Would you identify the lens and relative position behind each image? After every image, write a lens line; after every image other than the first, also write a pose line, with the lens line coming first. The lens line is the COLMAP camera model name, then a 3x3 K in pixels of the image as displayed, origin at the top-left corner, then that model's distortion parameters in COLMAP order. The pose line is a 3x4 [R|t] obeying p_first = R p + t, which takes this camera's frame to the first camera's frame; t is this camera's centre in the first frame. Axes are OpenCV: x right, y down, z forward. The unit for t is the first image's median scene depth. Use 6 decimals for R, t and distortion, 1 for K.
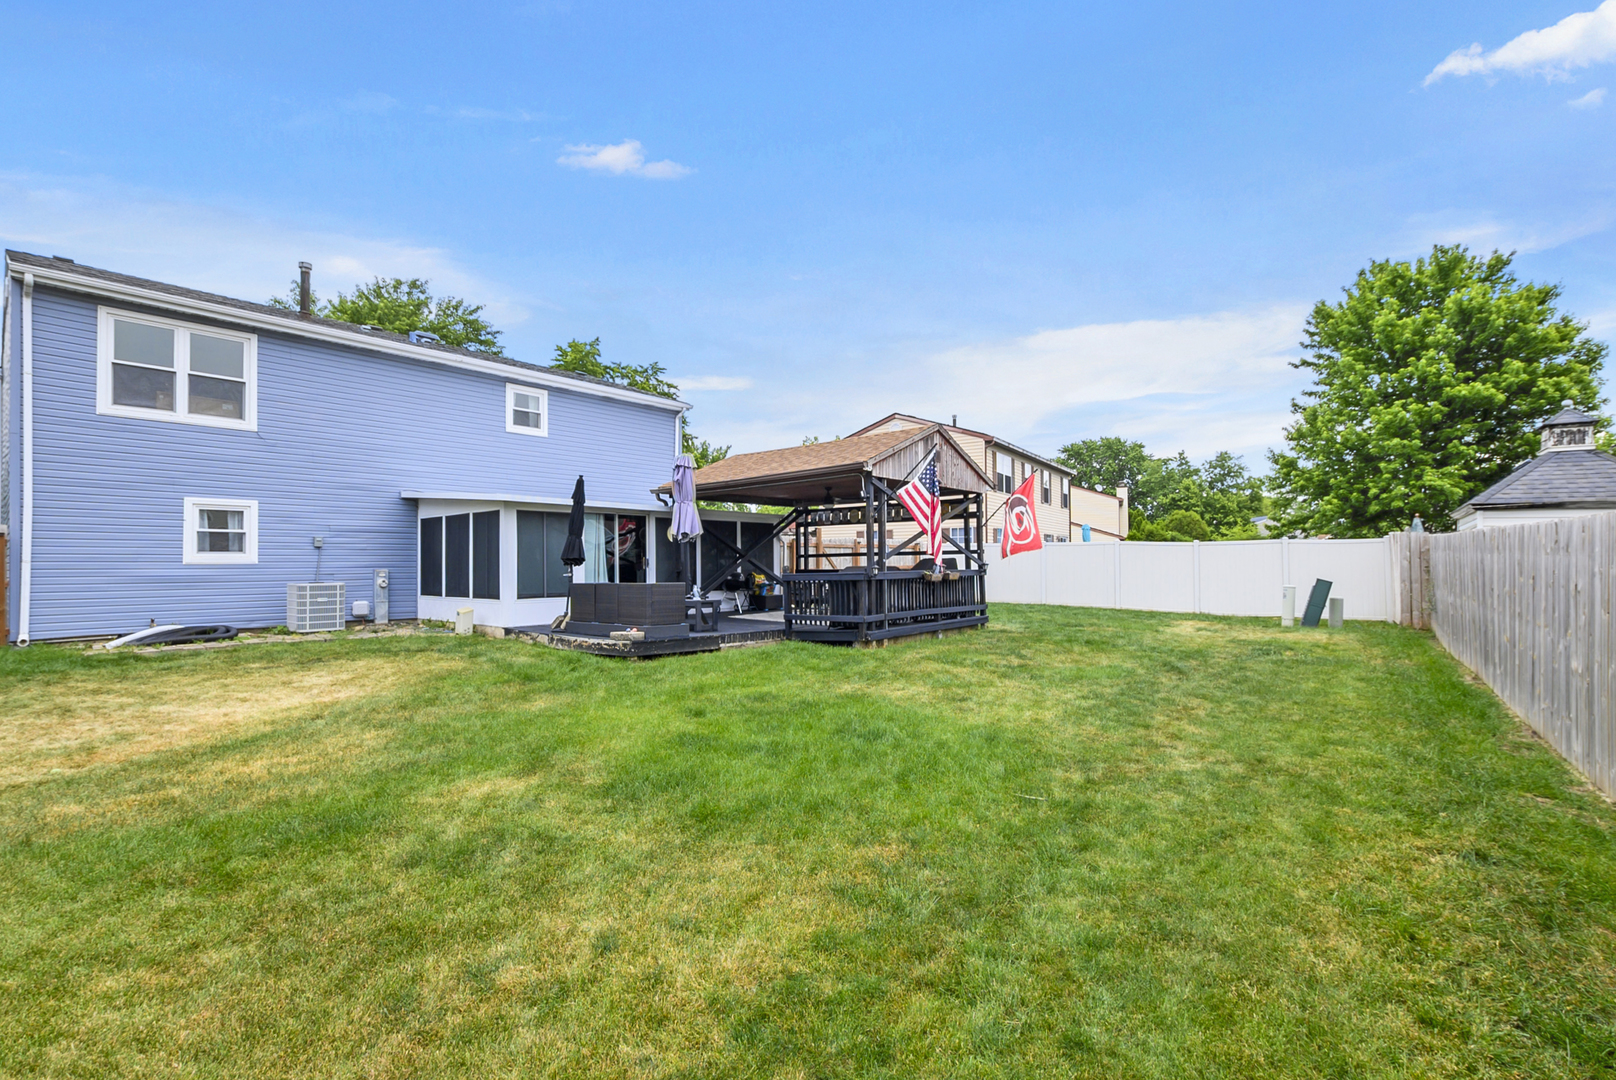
lens RADIAL K [[712.5, 0, 816.6], [0, 712.5, 546.5], [0, 0, 1]] dist [0.002262, -0.003076]
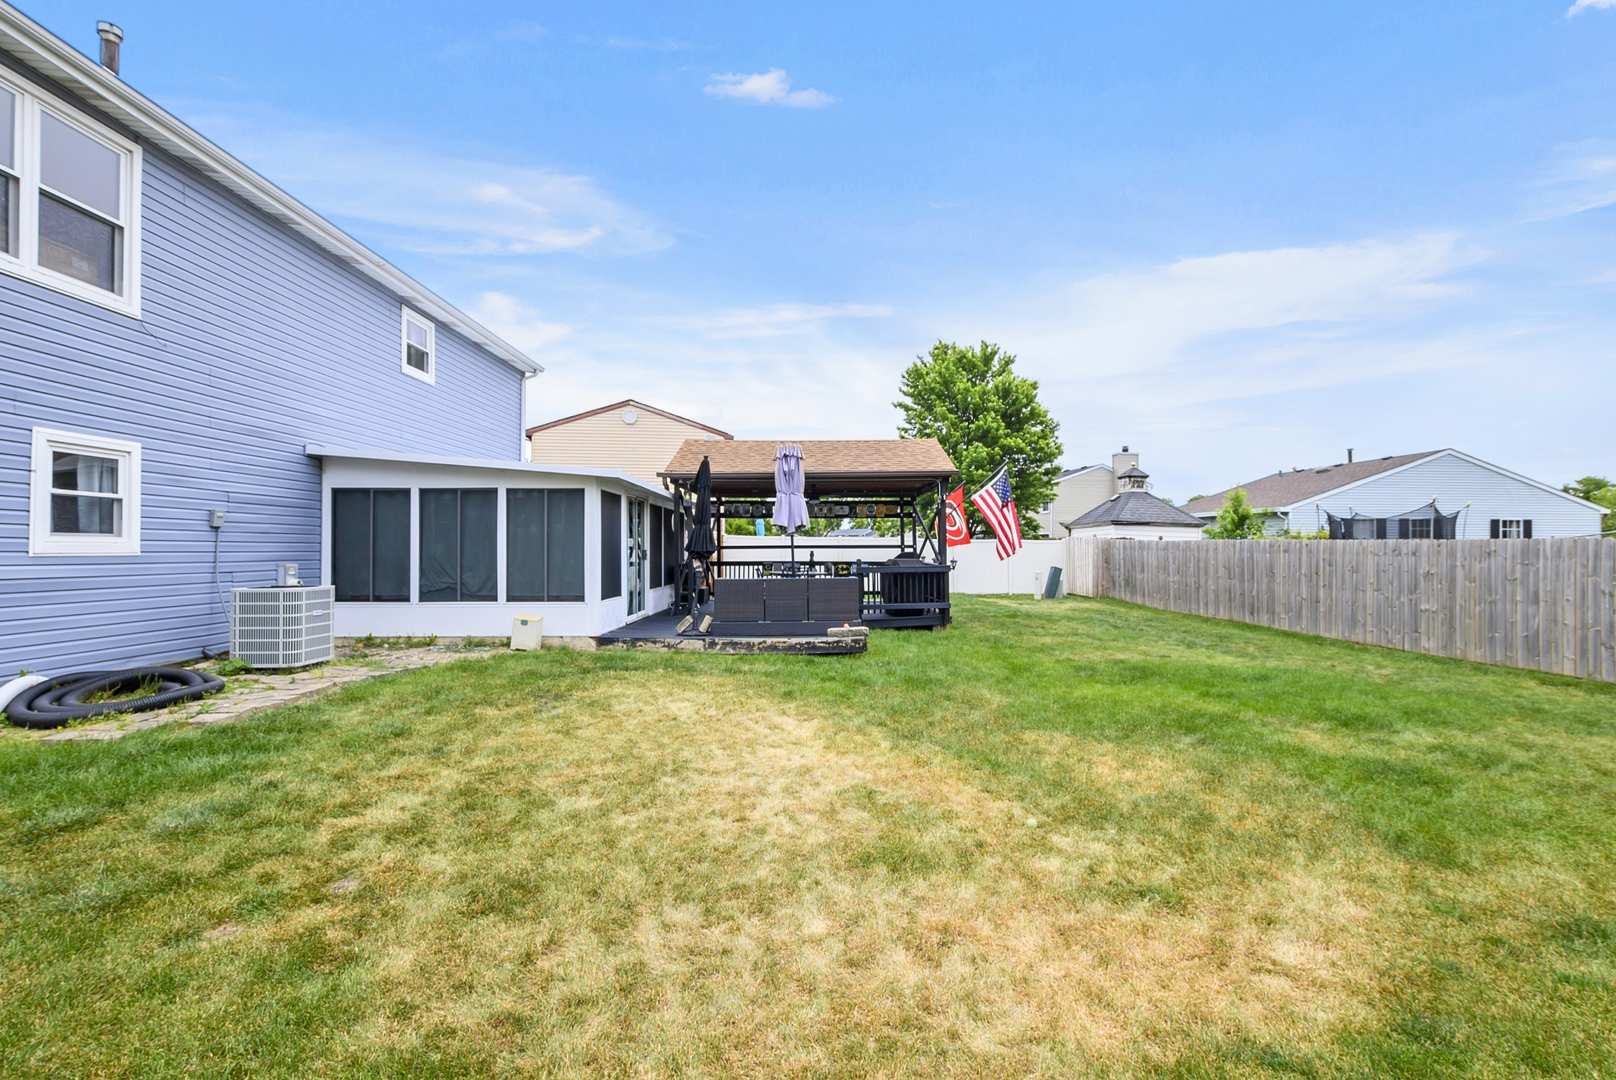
lens RADIAL K [[700.9, 0, 808.0], [0, 700.9, 540.0], [0, 0, 1]] dist [0.000729, -0.001427]
pose [[0.765796, 0.016853, 0.642863, -0.893308], [-0.021937, 0.999759, -0.000077, 0.000552], [-0.642710, -0.014043, 0.765981, 0.287376]]
